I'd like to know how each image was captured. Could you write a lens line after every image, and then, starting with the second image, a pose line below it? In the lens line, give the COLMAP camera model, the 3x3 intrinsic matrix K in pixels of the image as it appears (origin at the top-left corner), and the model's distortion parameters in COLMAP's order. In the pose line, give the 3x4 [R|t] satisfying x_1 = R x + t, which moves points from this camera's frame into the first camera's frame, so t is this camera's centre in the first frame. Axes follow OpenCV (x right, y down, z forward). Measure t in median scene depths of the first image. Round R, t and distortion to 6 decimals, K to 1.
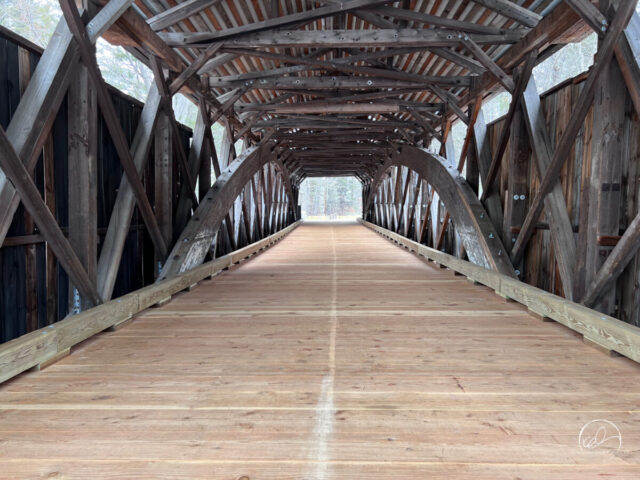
lens RADIAL K [[473.1, 0, 322.3], [0, 473.1, 242.5], [0, 0, 1]] dist [0.085394, -0.090626]
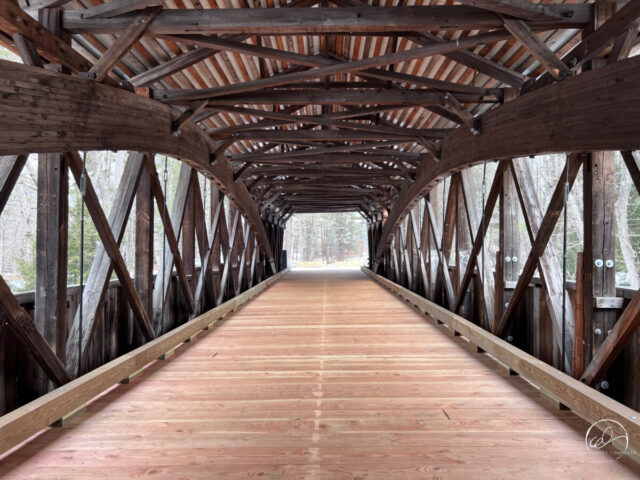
lens RADIAL K [[473.1, 0, 322.3], [0, 473.1, 242.5], [0, 0, 1]] dist [0.085394, -0.090626]
pose [[0.999976, -0.006510, 0.002326, 0.012646], [0.006689, 0.996113, -0.087833, -0.029966], [-0.001745, 0.087846, 0.996133, 0.313494]]
